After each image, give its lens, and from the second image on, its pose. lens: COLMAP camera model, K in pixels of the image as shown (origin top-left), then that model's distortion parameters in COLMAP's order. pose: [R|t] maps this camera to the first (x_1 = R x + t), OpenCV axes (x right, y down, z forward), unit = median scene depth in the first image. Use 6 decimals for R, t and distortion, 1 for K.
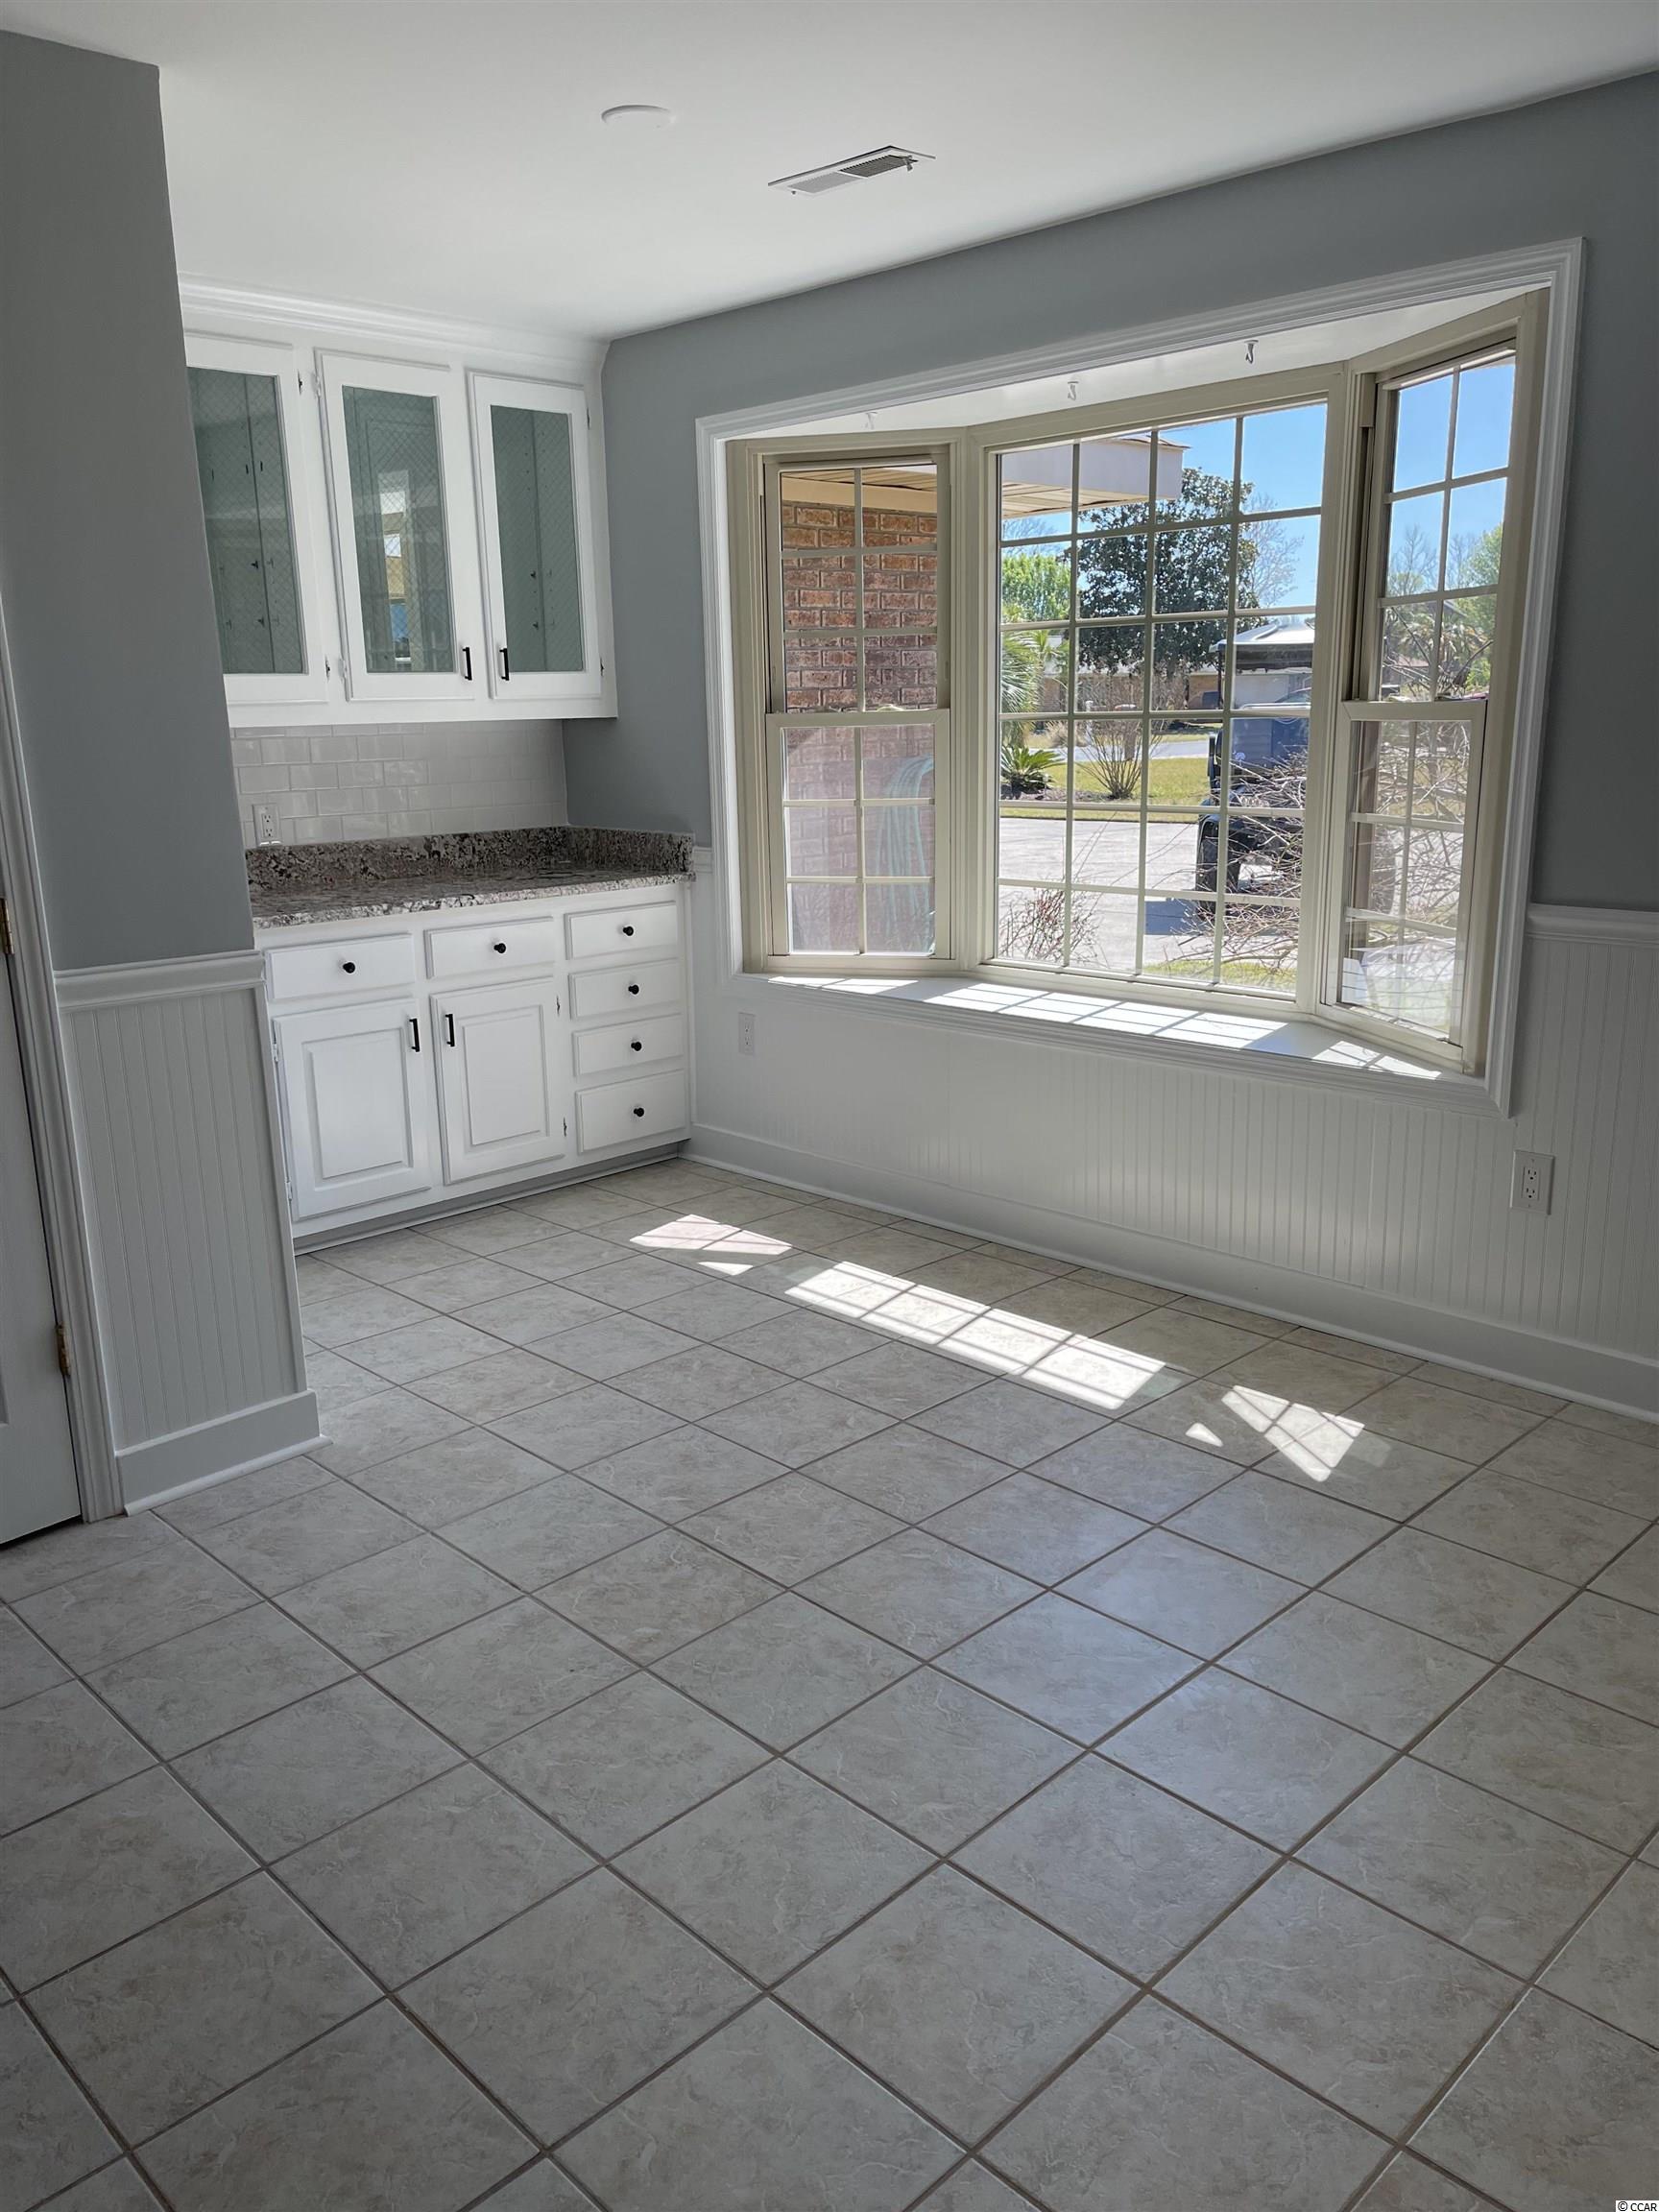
lens RADIAL K [[1659.2, 0, 814.1], [0, 1659.2, 1114.4], [0, 0, 1]] dist [0.071534, -0.094910]
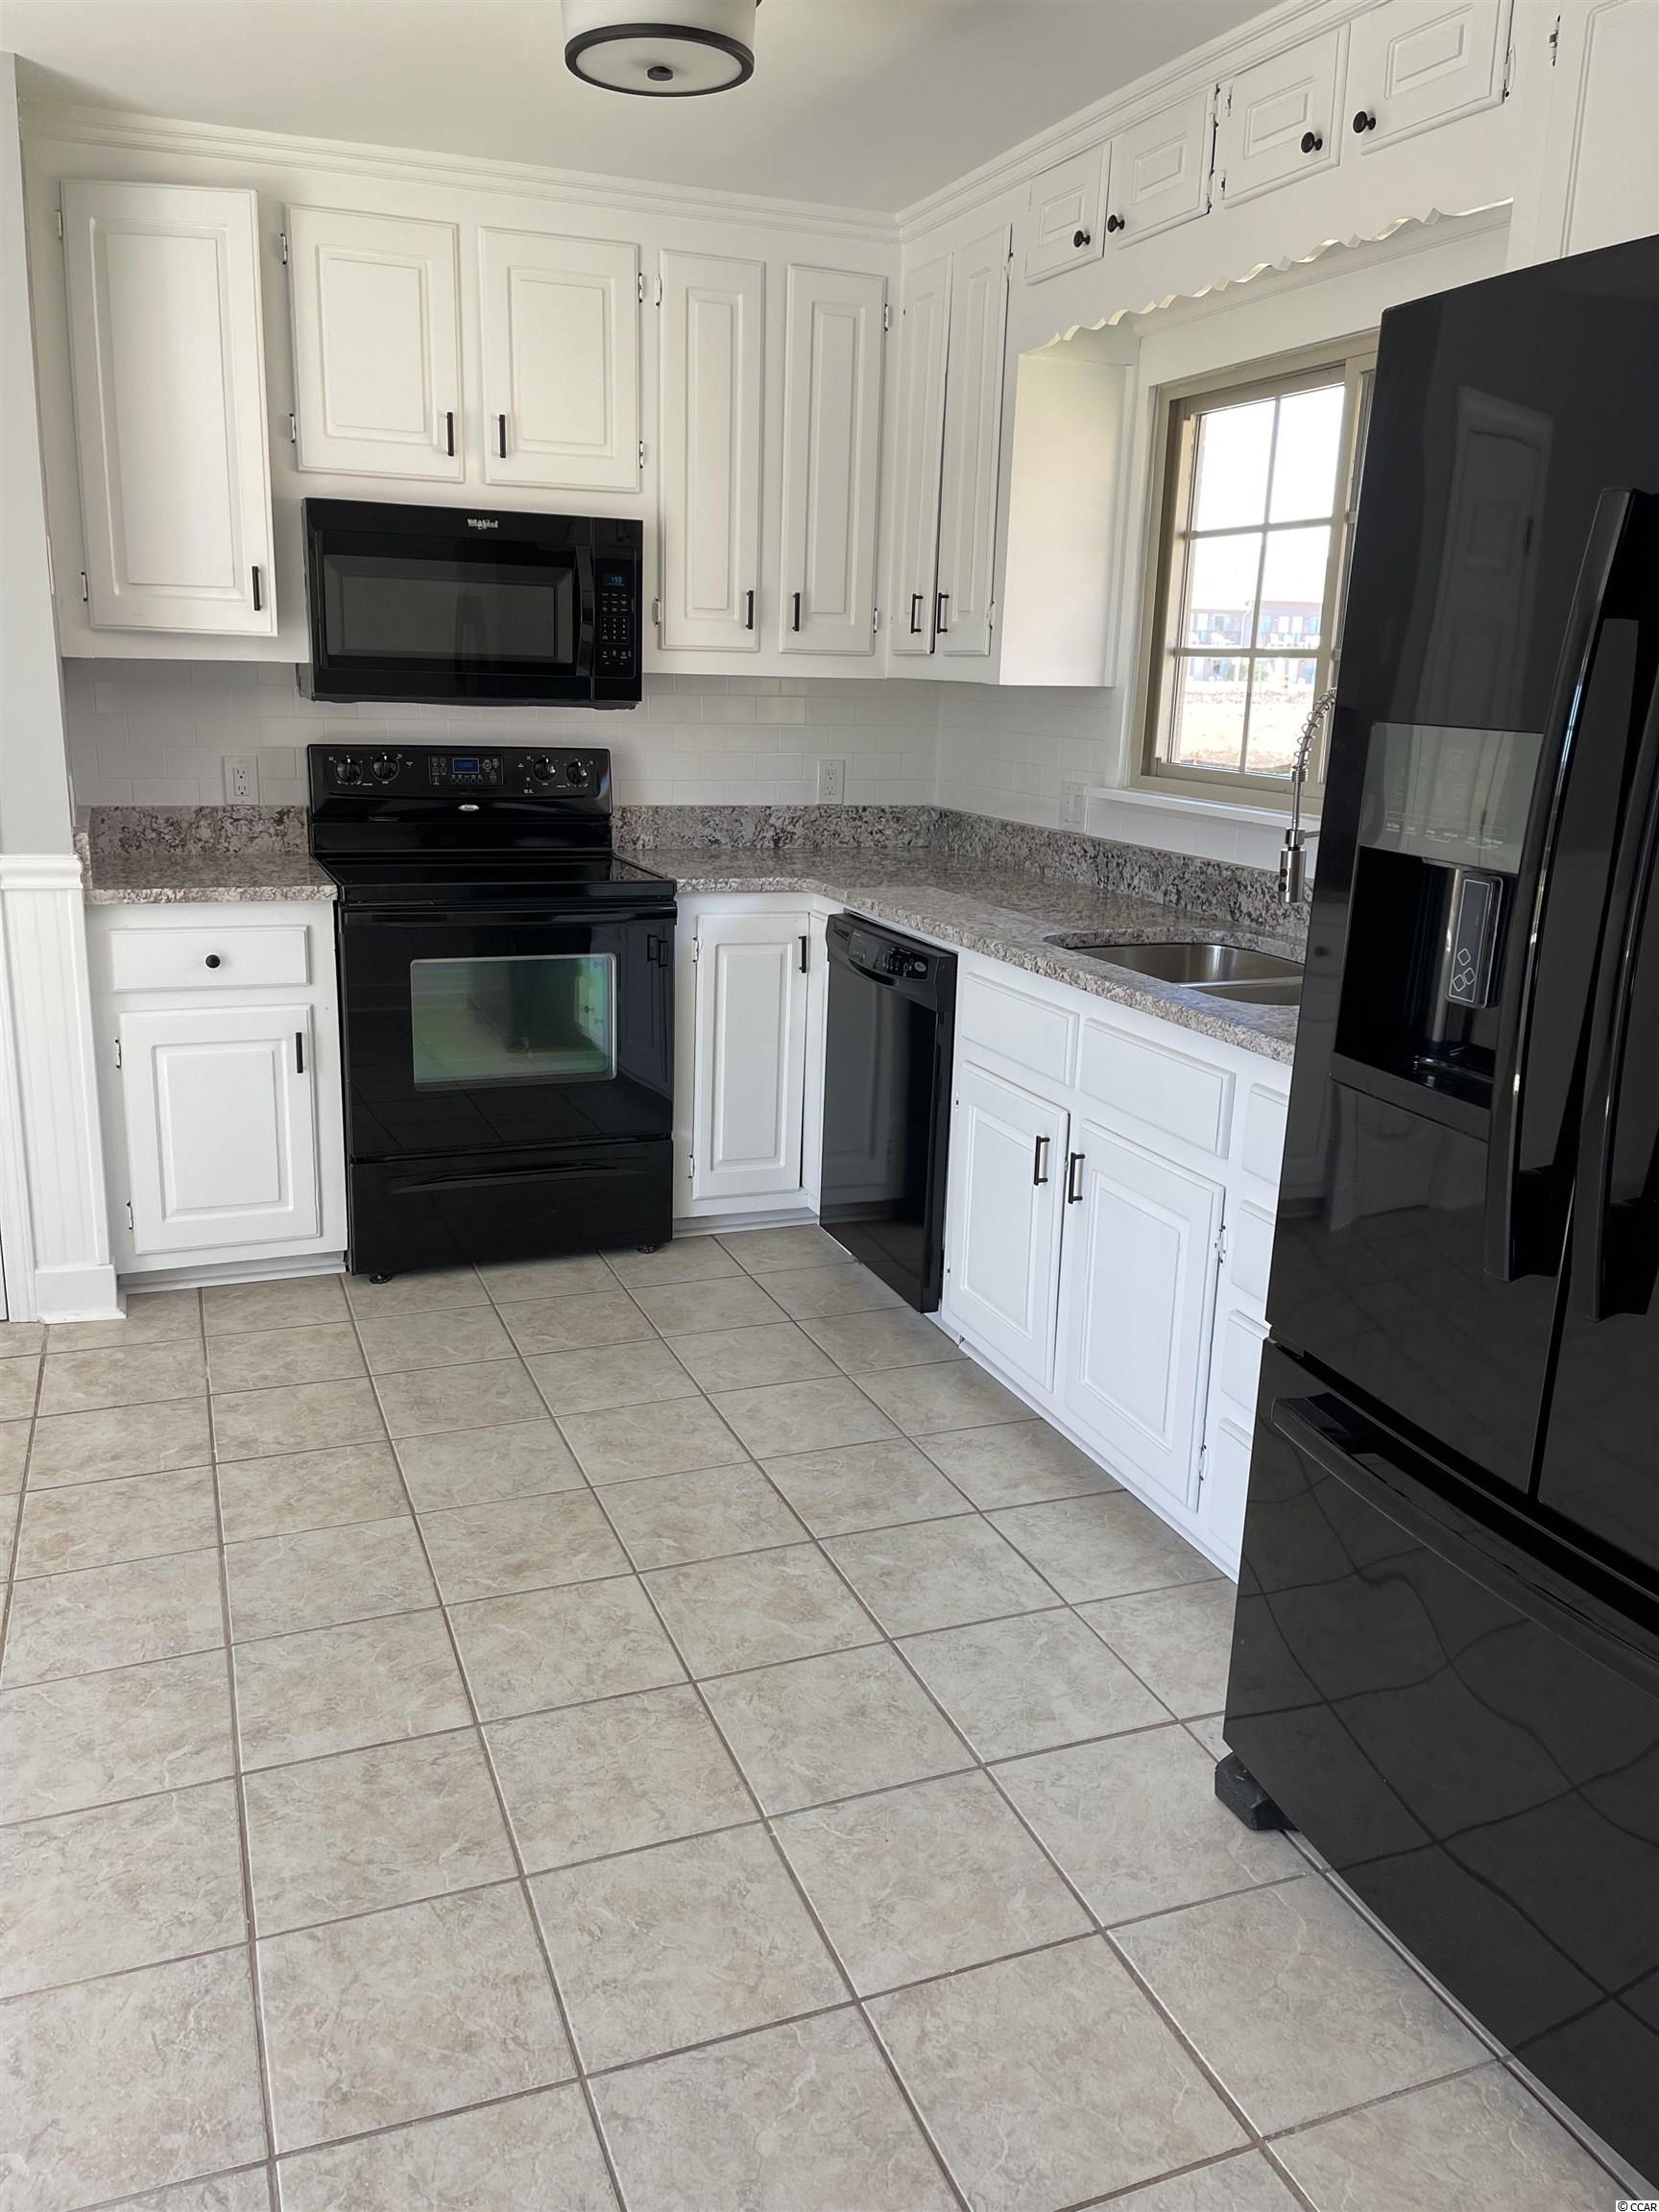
lens RADIAL K [[1659.2, 0, 811.0], [0, 1659.2, 1077.1], [0, 0, 1]] dist [0.071534, -0.094910]
pose [[-0.918234, -0.096873, 0.384008, -0.405552], [0.091476, 0.891524, 0.443641, -0.152350], [-0.385329, 0.442493, -0.809766, 0.666864]]
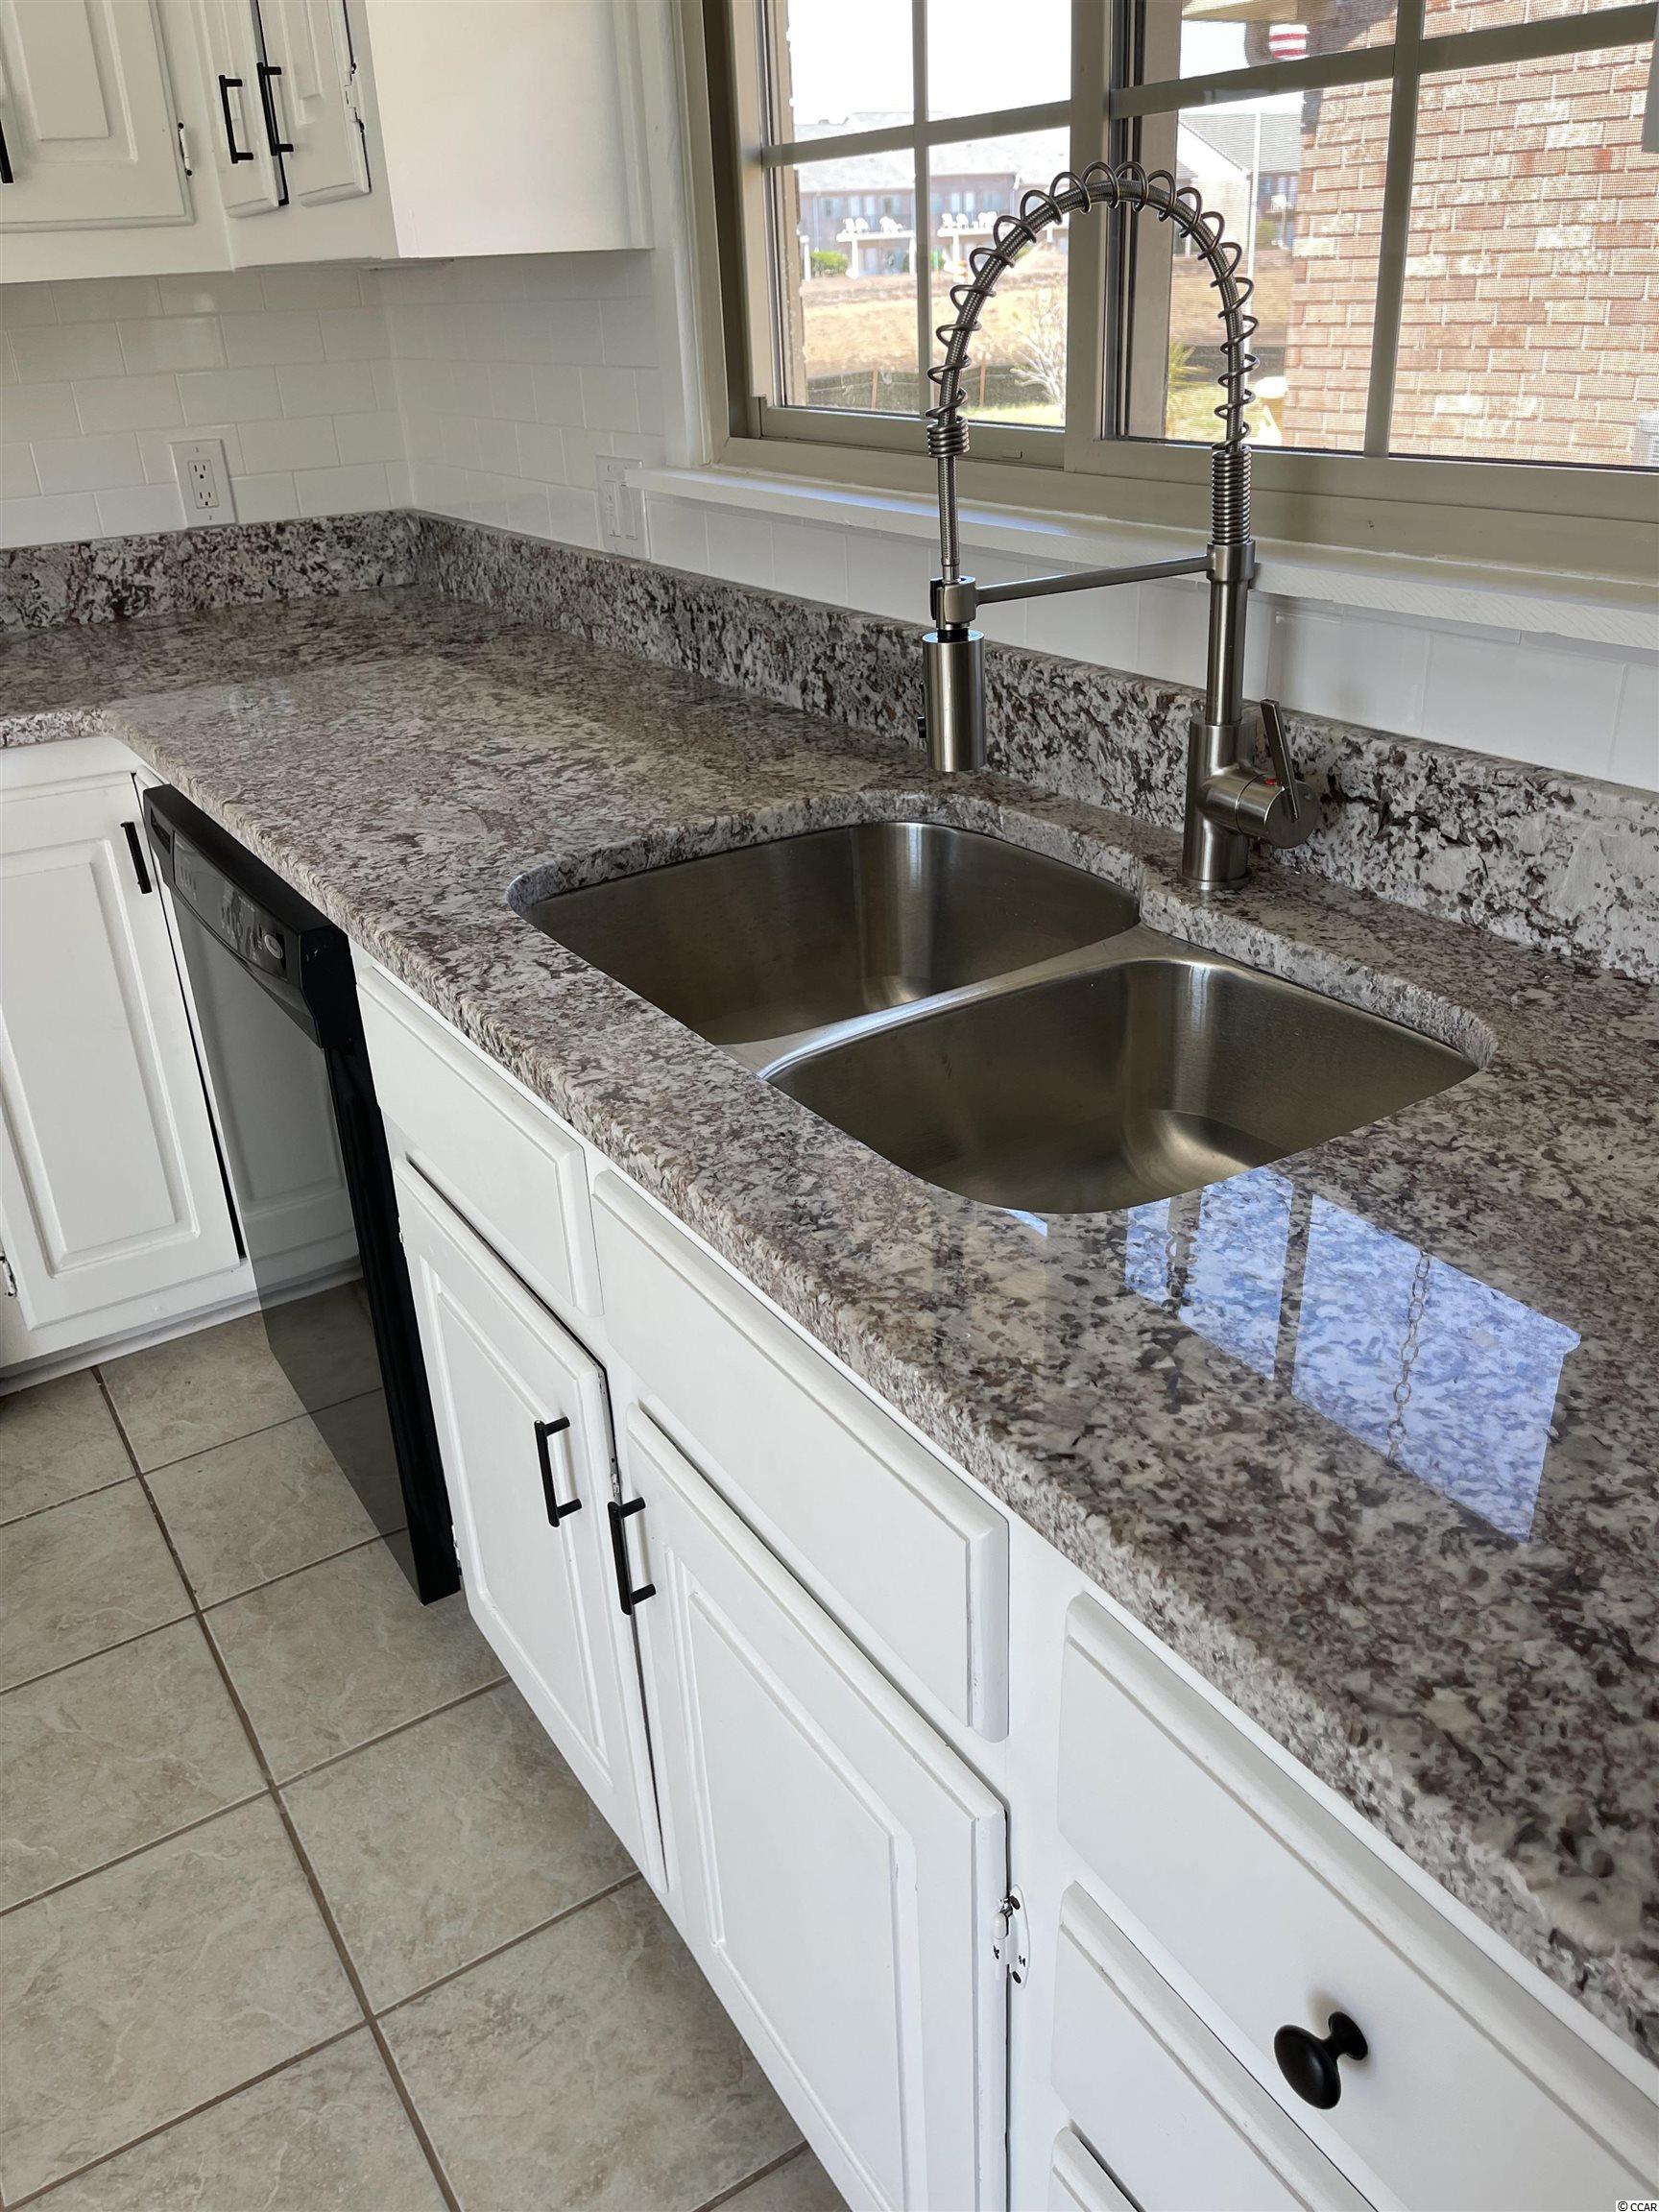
lens RADIAL K [[1659.2, 0, 838.5], [0, 1659.2, 1086.8], [0, 0, 1]] dist [0.071534, -0.094910]
pose [[-0.977089, -0.029609, 0.210763, -0.334332], [0.113615, 0.764811, 0.634158, -0.027617], [-0.179971, 0.643574, -0.743924, 0.229467]]
